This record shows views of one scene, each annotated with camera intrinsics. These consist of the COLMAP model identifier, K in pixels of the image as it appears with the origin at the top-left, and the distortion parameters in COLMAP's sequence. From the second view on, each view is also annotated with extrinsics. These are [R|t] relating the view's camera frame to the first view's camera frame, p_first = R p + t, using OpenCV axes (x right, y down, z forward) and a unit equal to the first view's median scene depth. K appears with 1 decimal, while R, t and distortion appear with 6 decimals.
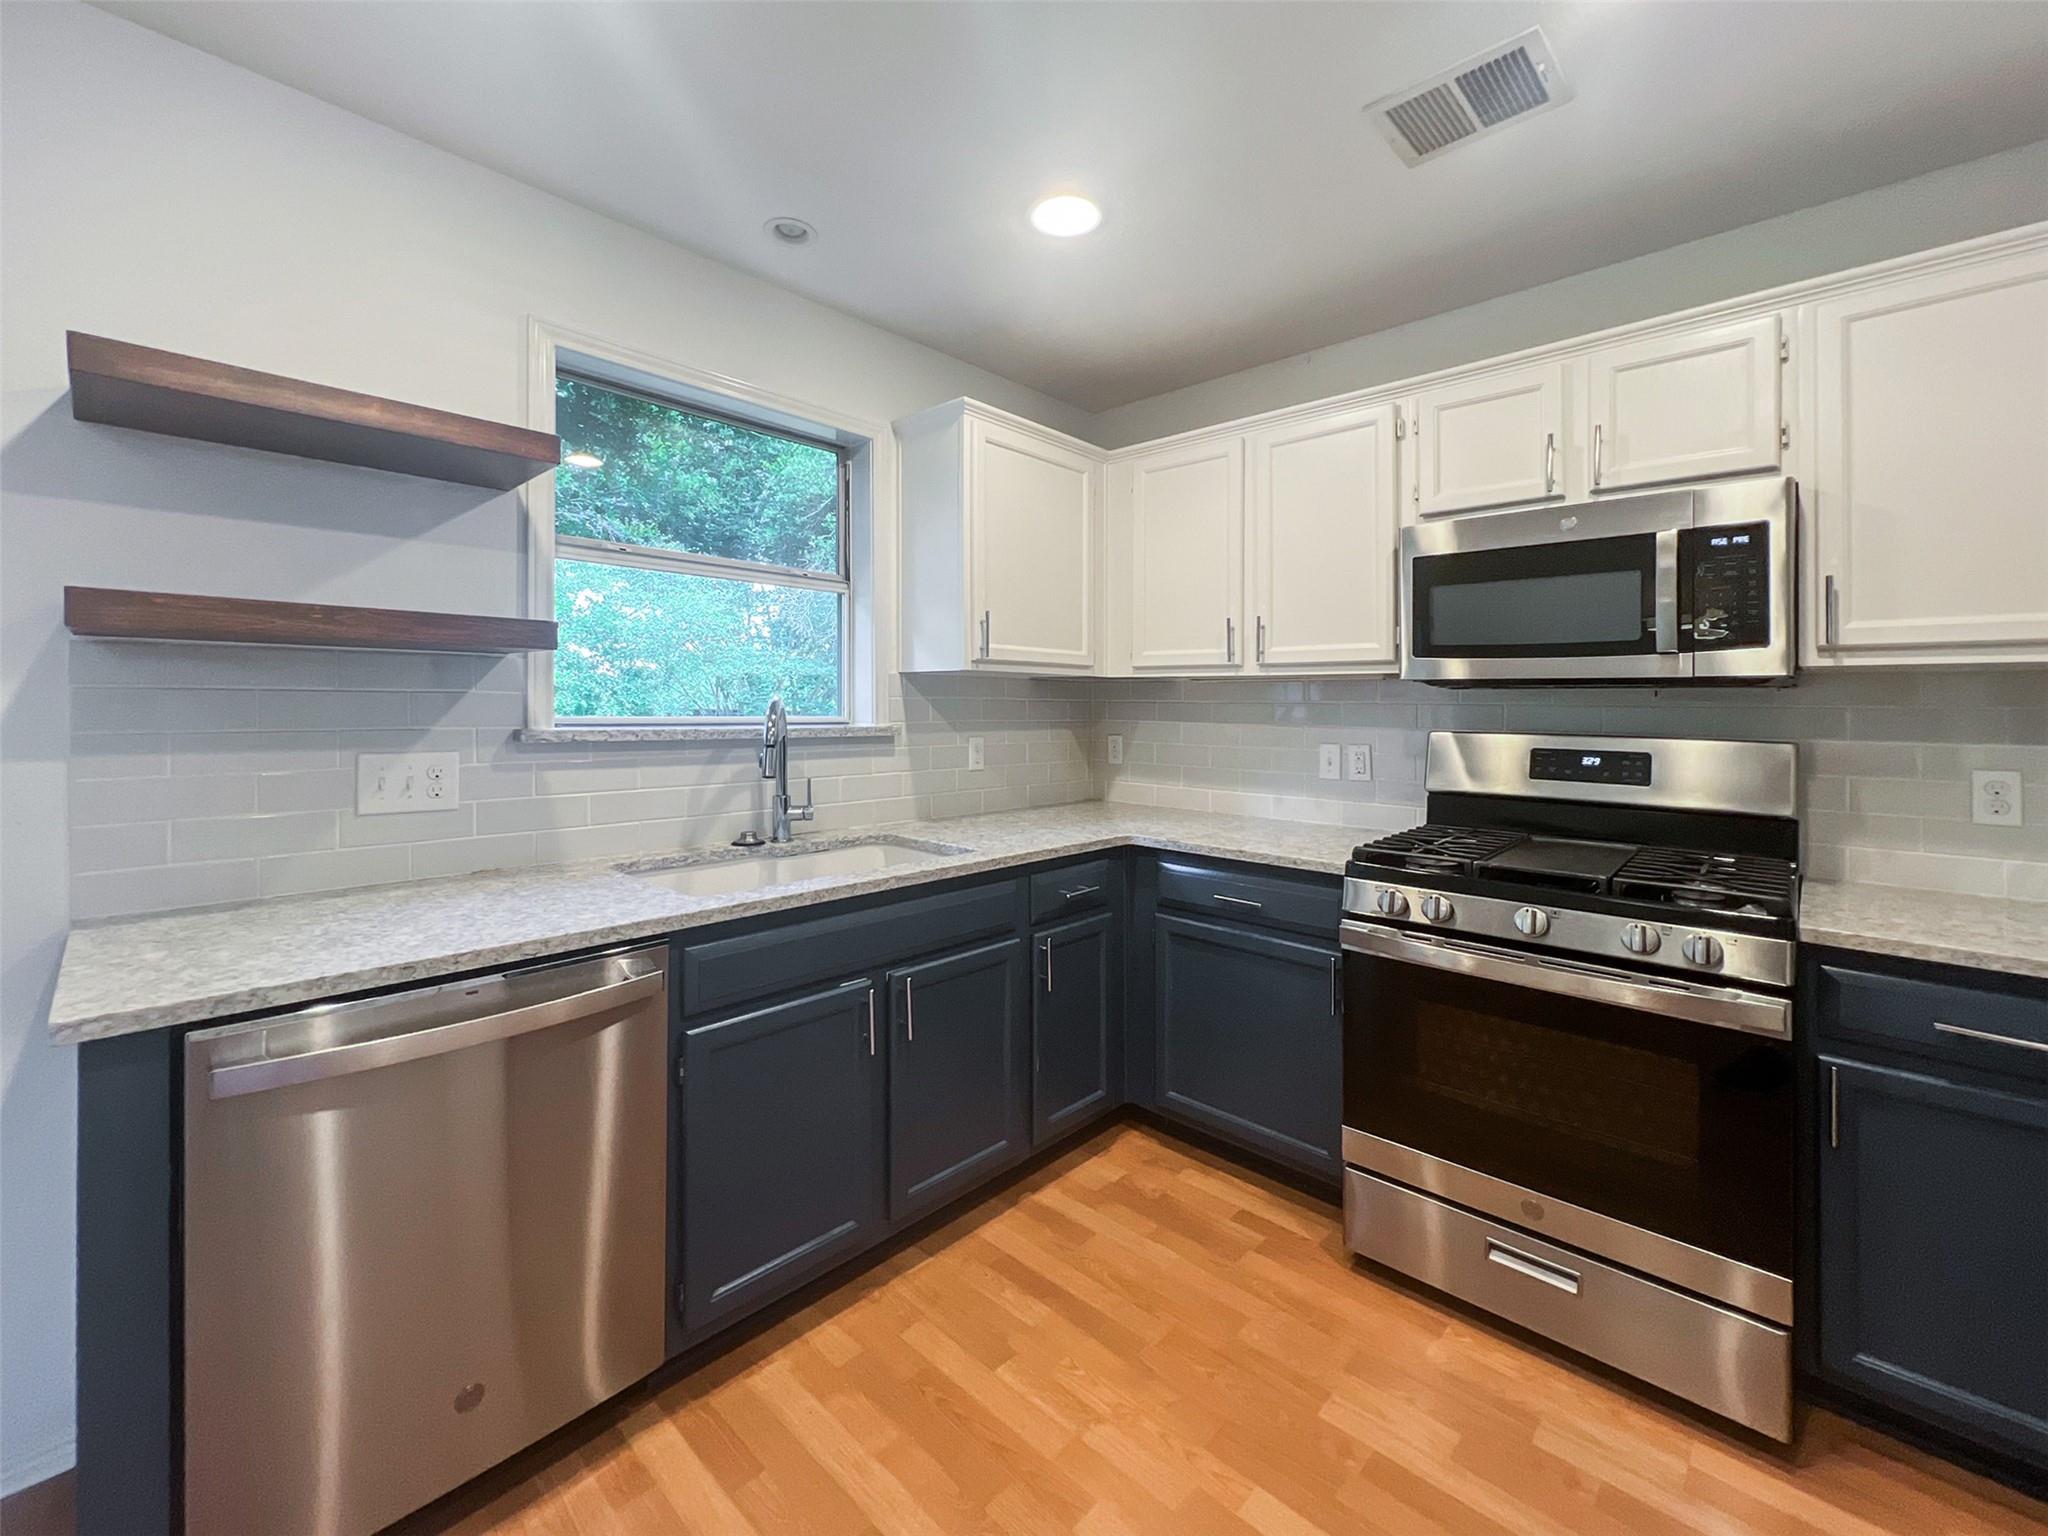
lens RADIAL K [[854.0, 0, 982.7], [0, 854.0, 693.9], [0, 0, 1]] dist [0.005634, 0.001747]
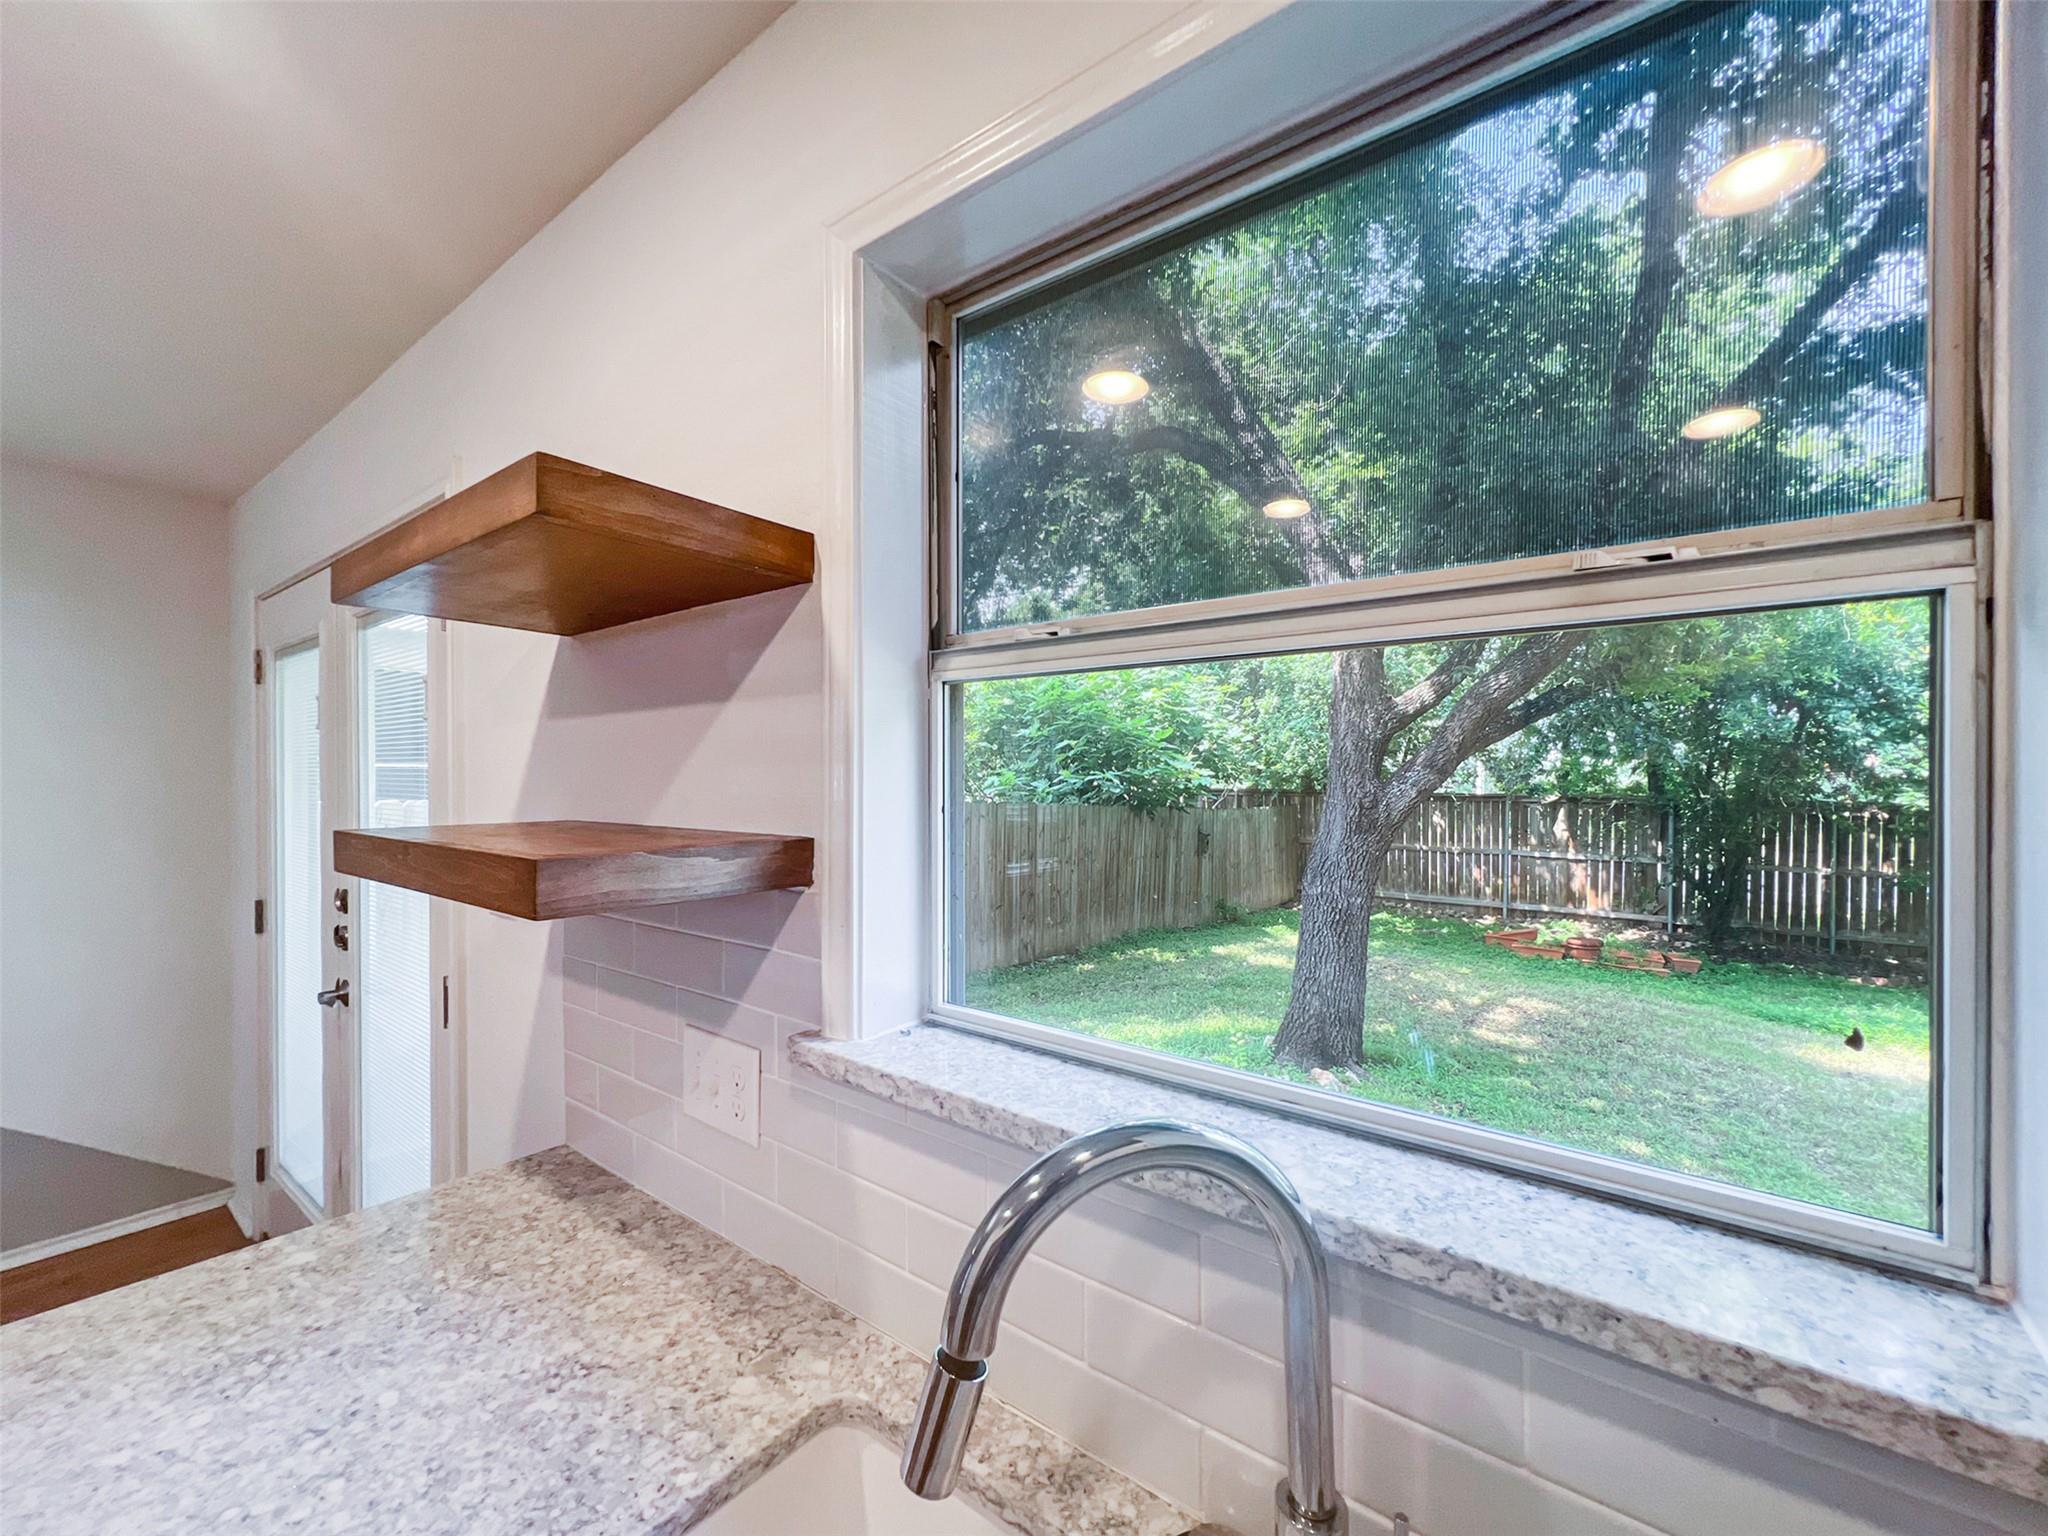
lens RADIAL K [[854.0, 0, 1049.9], [0, 854.0, 787.8], [0, 0, 1]] dist [0.005634, 0.001747]
pose [[0.143763, -0.000999, -0.989612, -0.002308], [0.014385, 0.999896, 0.001081, -0.097013], [0.989508, -0.014391, 0.143762, 0.981643]]
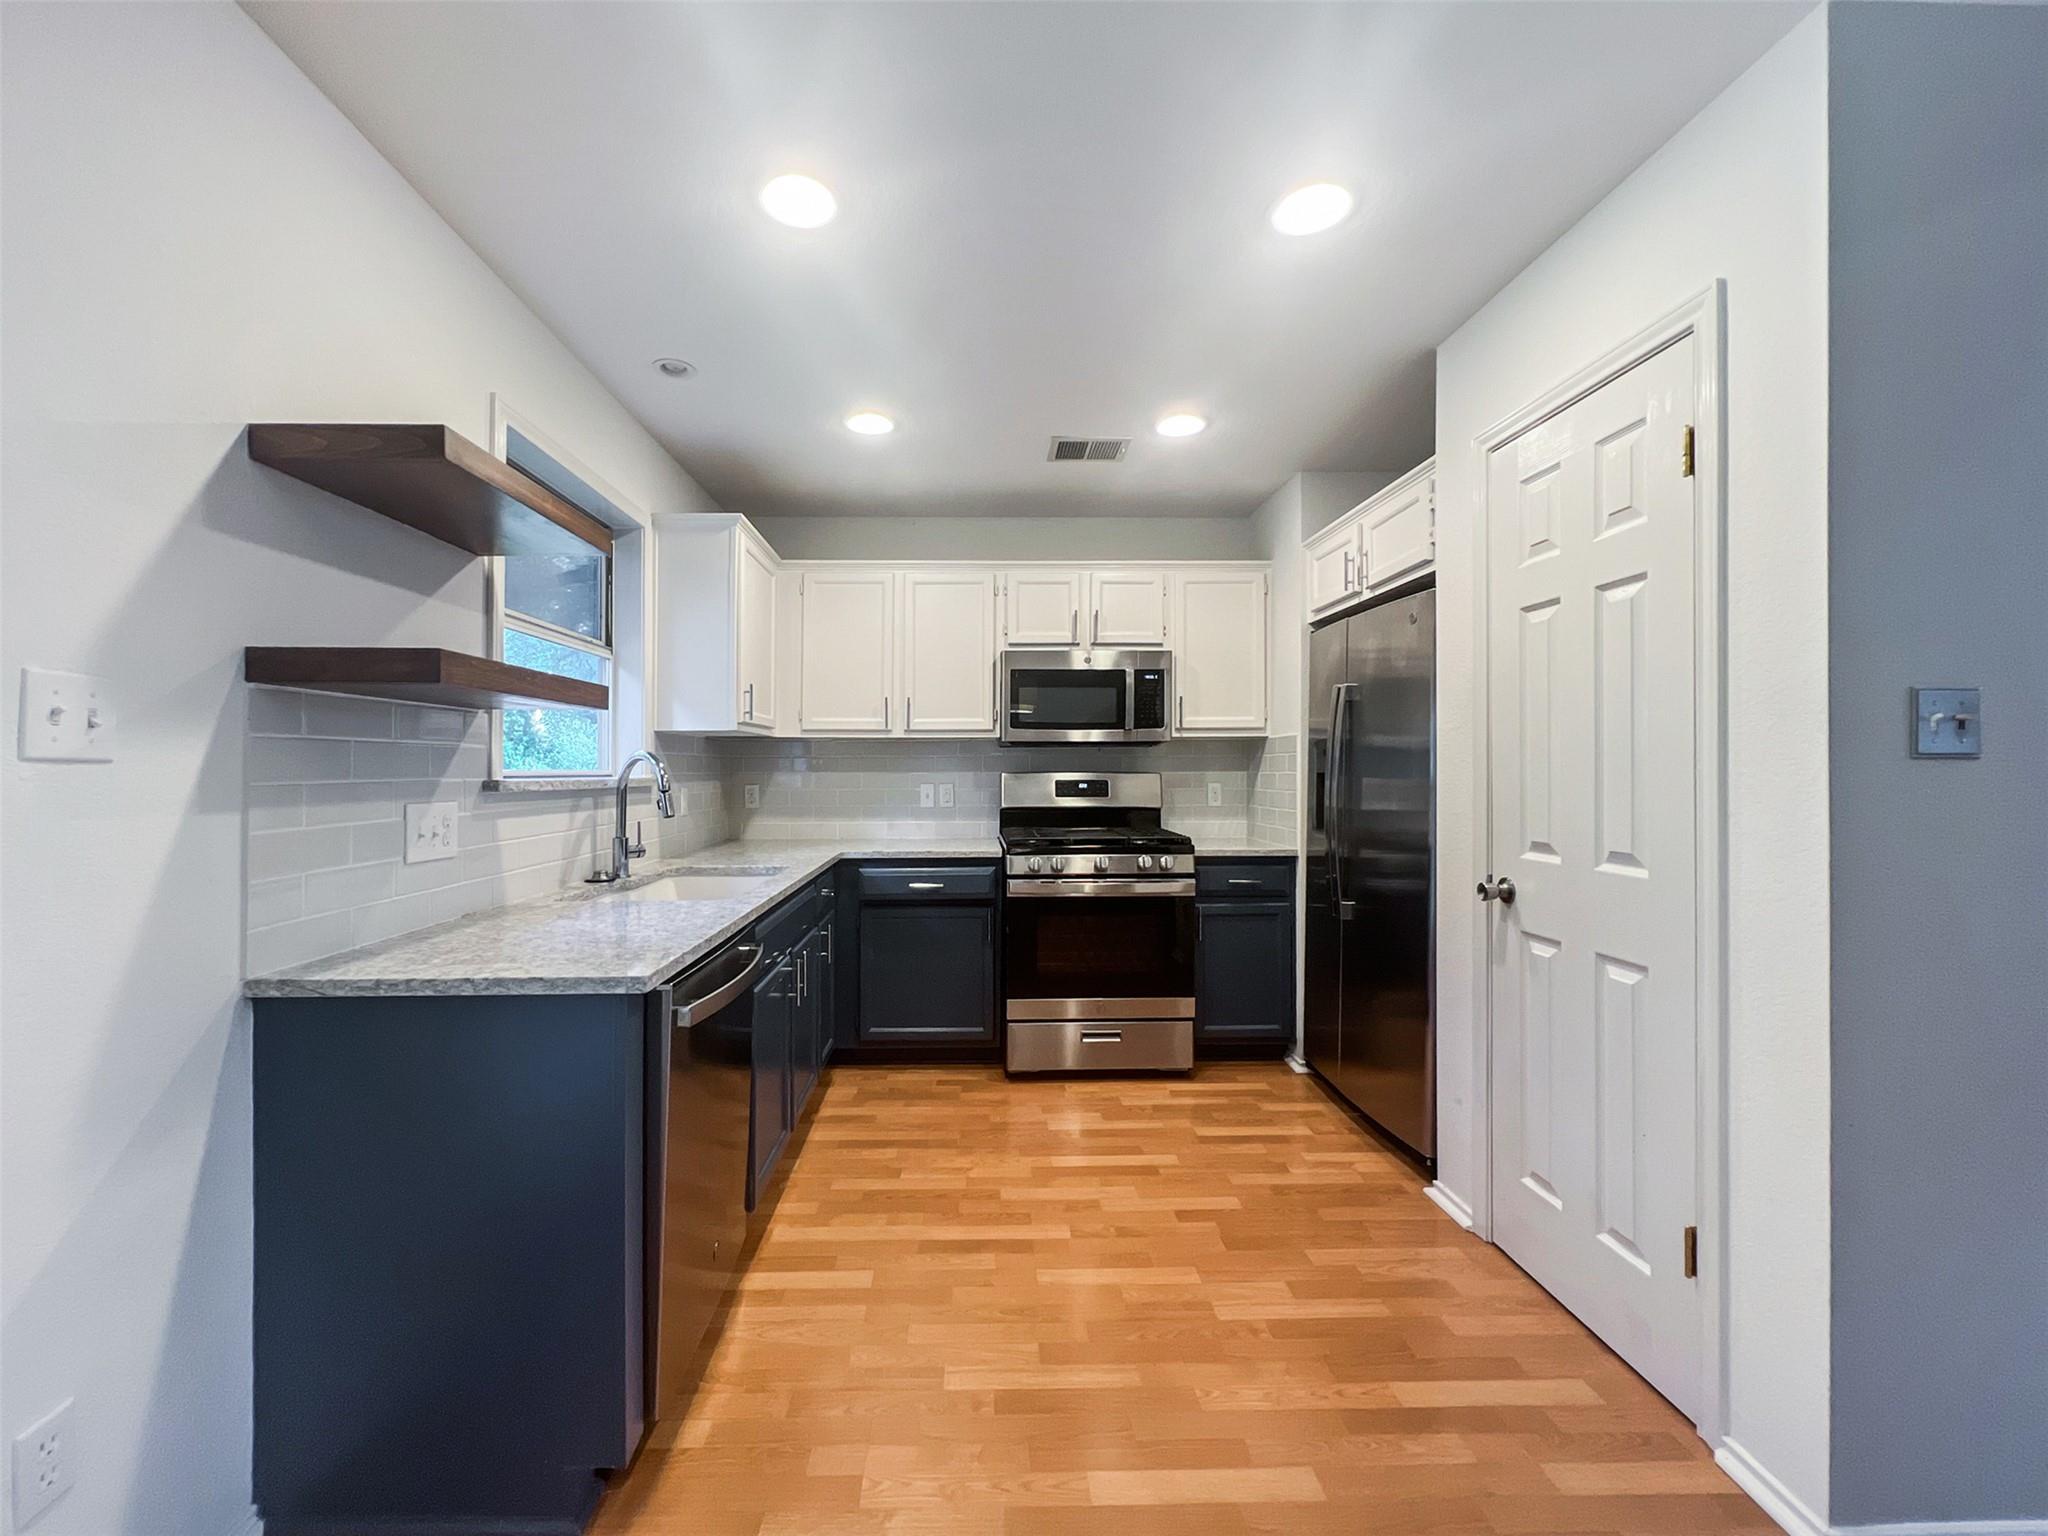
lens RADIAL K [[854.0, 0, 997.0], [0, 854.0, 754.2], [0, 0, 1]] dist [0.005634, 0.001747]
pose [[0.706102, -0.001586, 0.708108, -0.780721], [0.001468, 0.999999, 0.000776, 0.008335], [-0.708108, 0.000492, 0.706104, -0.189612]]
